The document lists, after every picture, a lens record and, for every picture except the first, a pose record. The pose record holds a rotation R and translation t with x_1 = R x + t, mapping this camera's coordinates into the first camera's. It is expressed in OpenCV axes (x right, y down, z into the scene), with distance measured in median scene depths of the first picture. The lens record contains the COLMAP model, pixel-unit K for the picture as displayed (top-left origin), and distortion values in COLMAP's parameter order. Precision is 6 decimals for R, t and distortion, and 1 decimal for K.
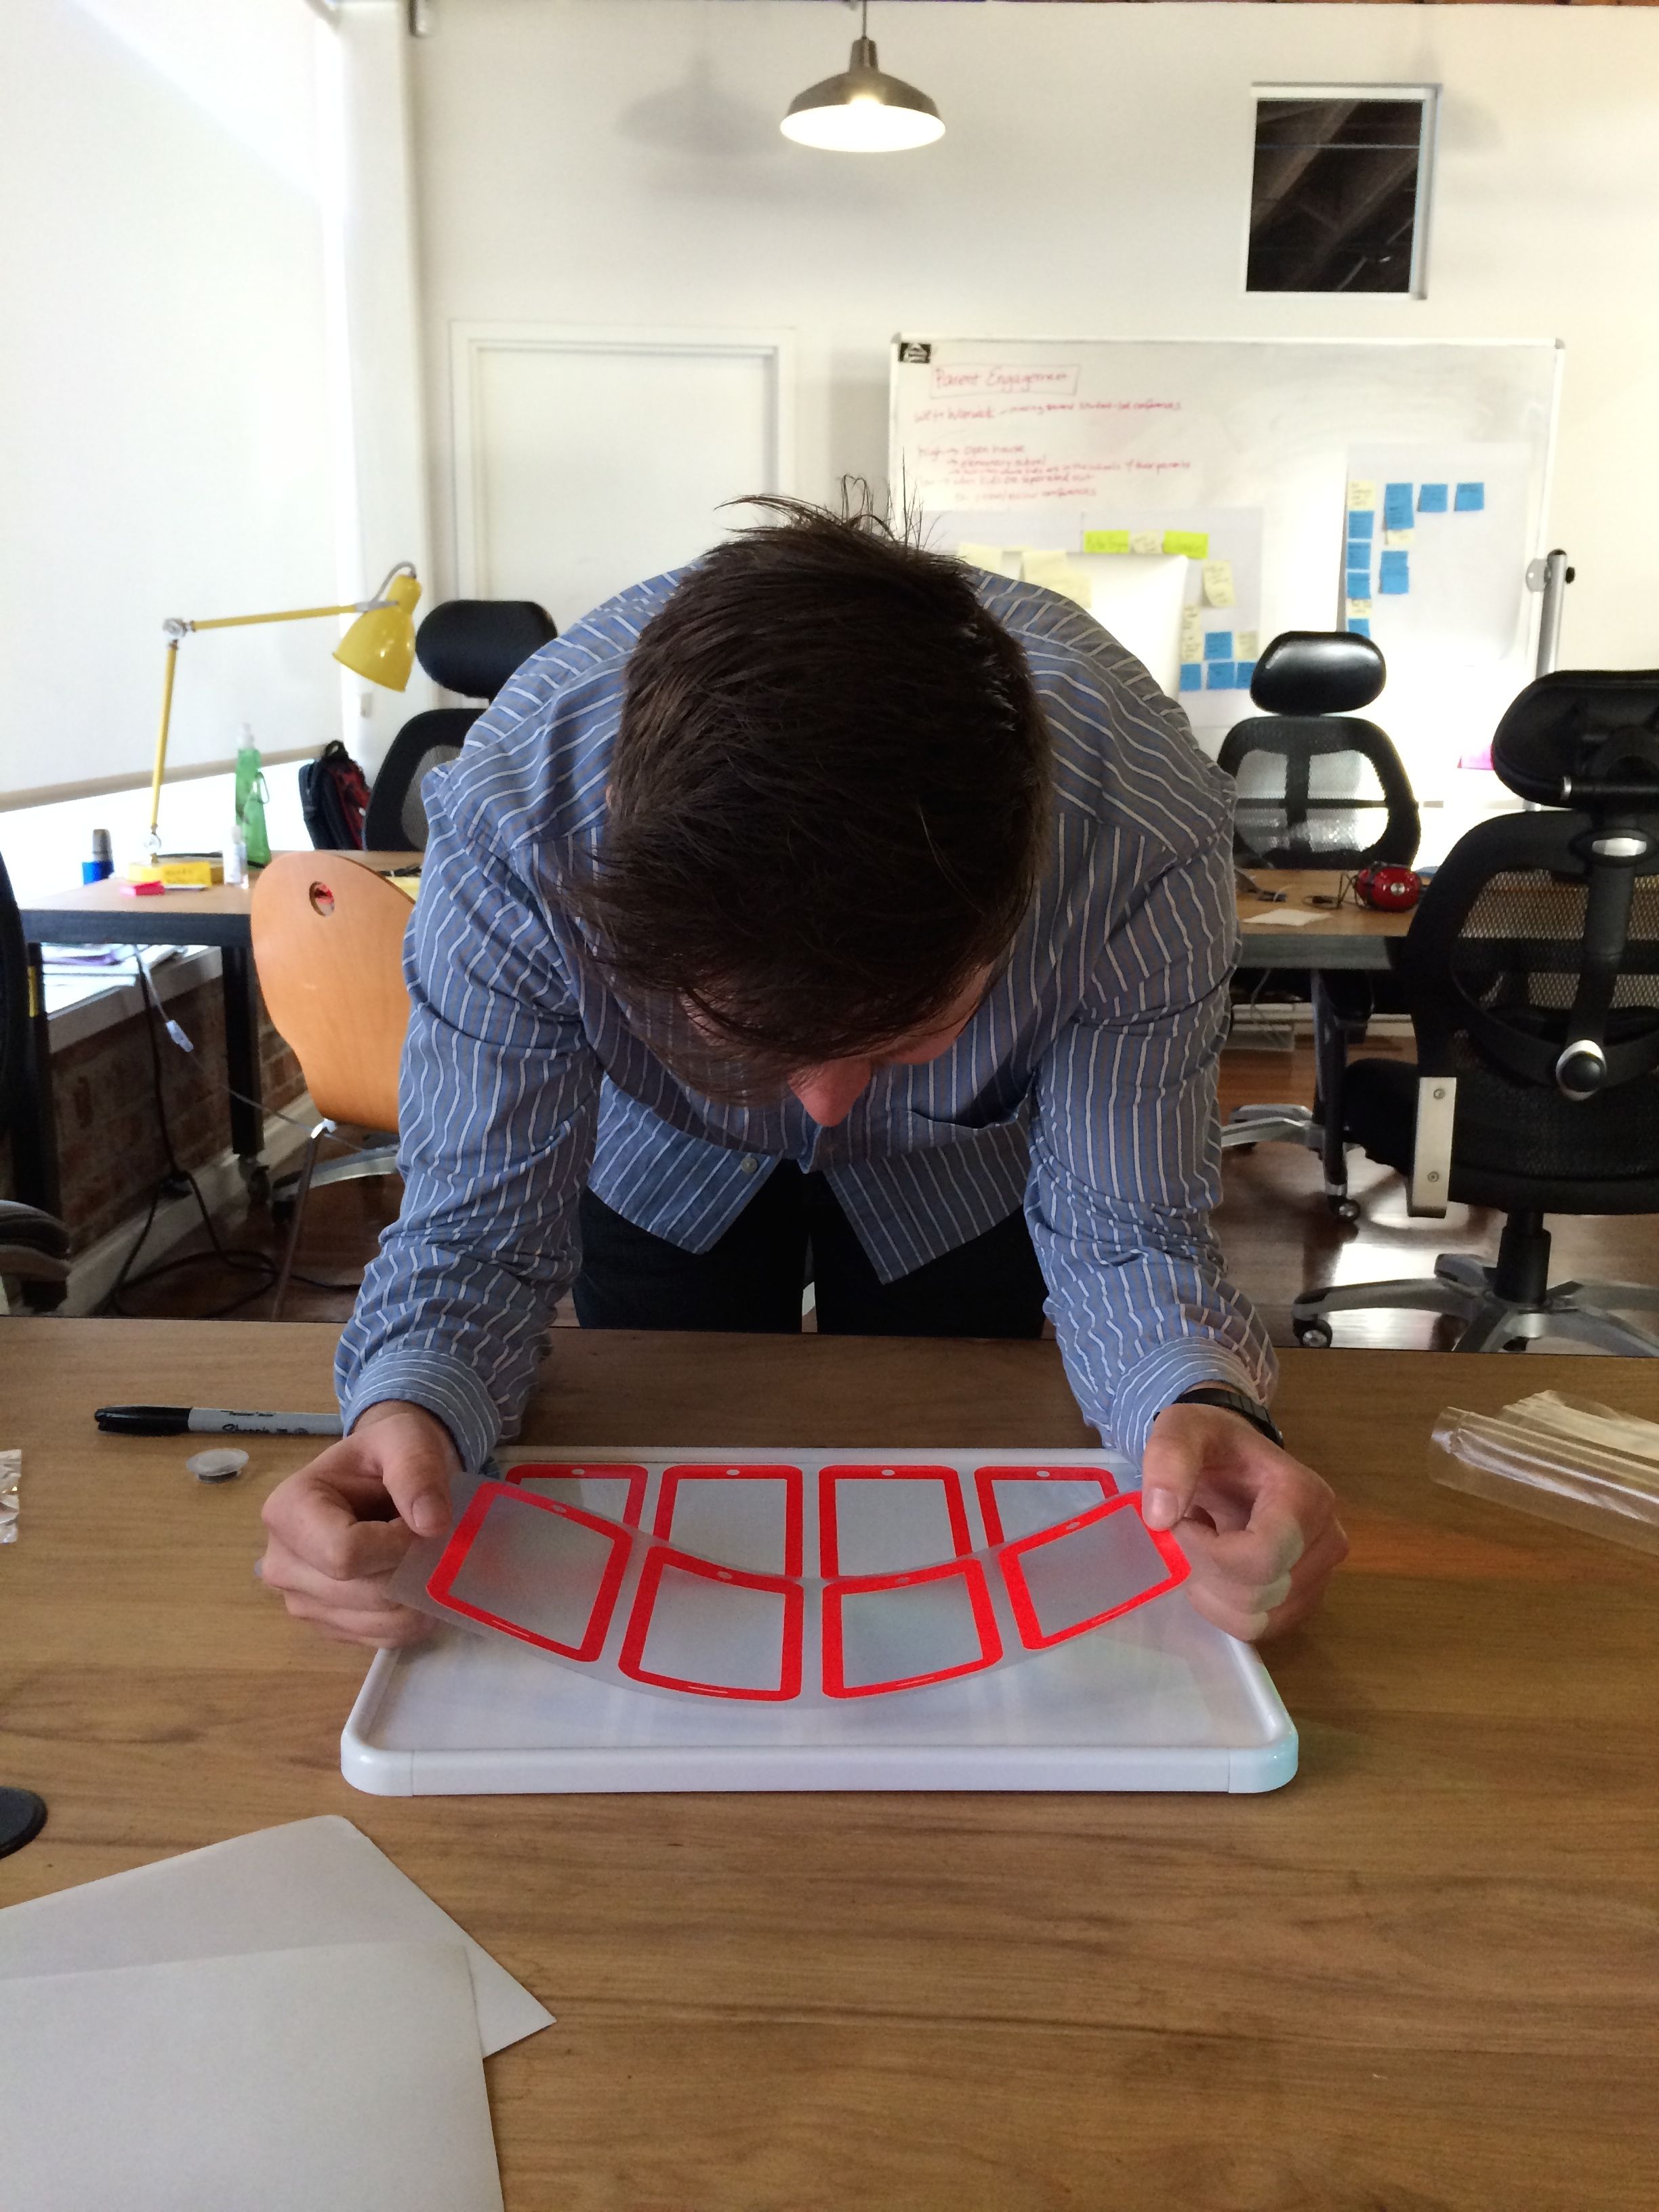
lens RADIAL K [[1917.9, 0, 838.2], [0, 1917.9, 1115.5], [0, 0, 1]] dist [0.076086, -0.119391]
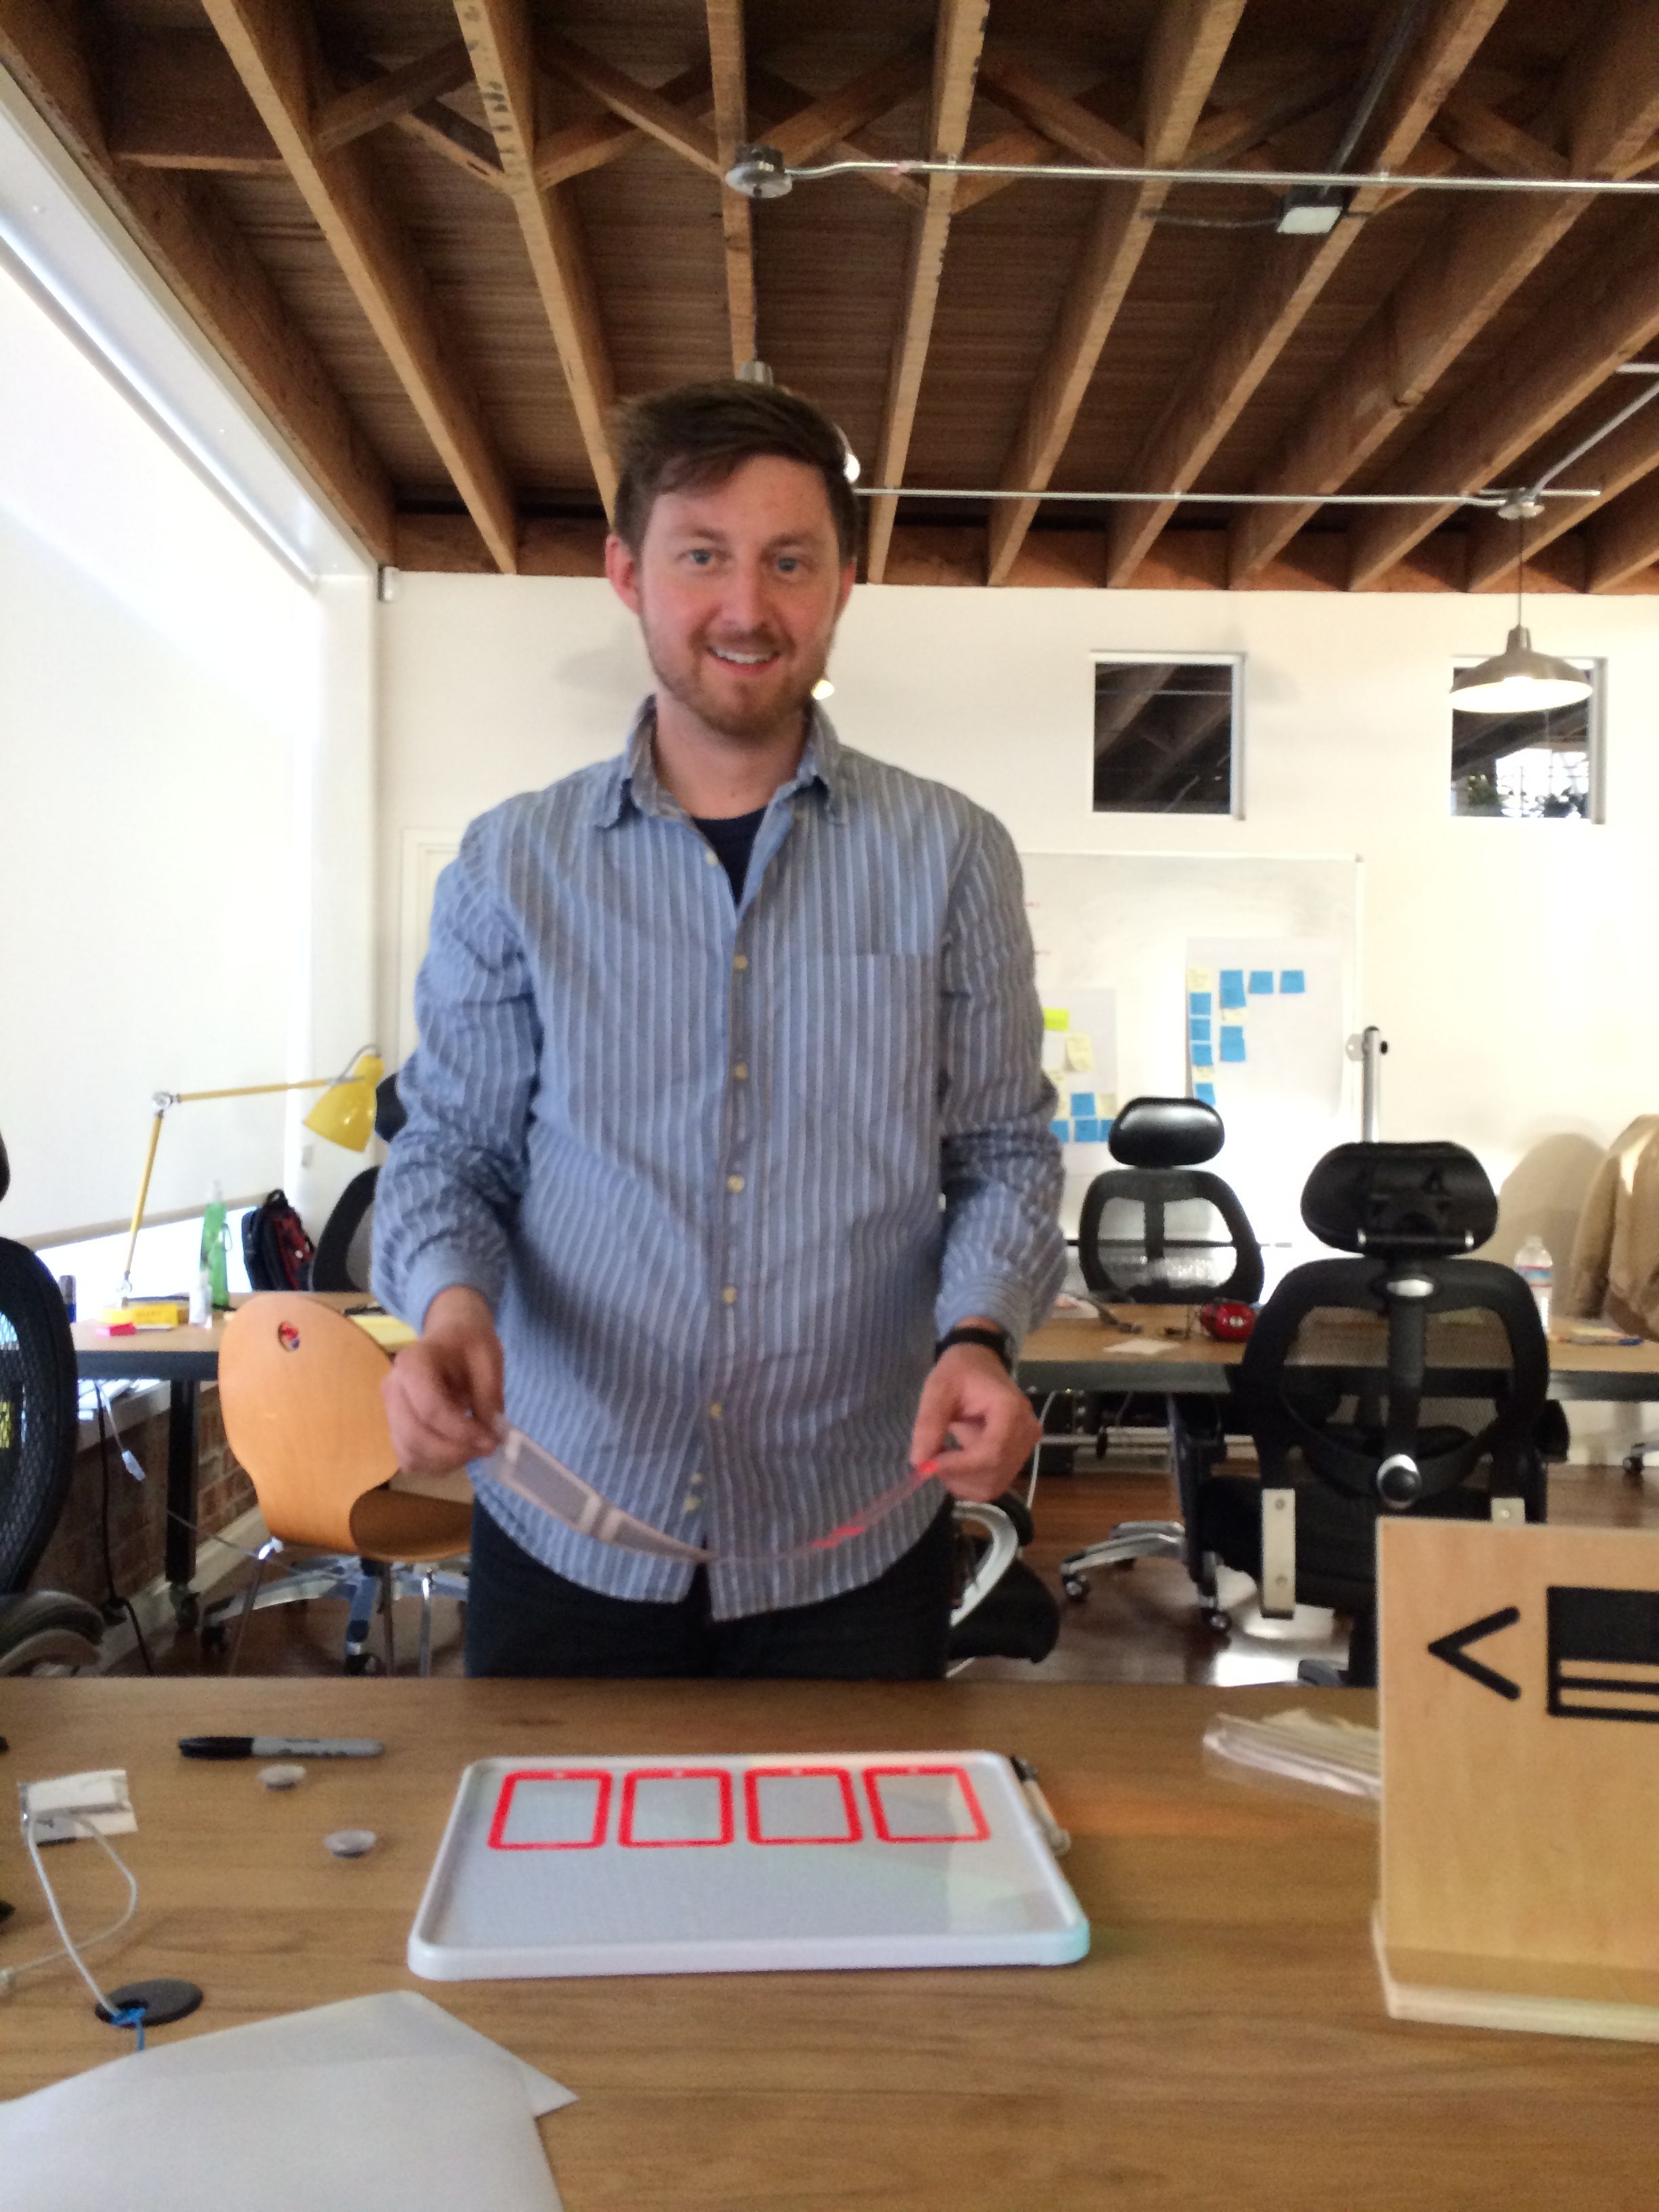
lens RADIAL K [[1917.9, 0, 826.4], [0, 1917.9, 1107.6], [0, 0, 1]] dist [0.076086, -0.119391]
pose [[0.998935, 0.000117, 0.046148, -0.004912], [0.010300, 0.974201, -0.225447, 0.012796], [-0.044983, 0.225682, 0.973162, -0.122329]]
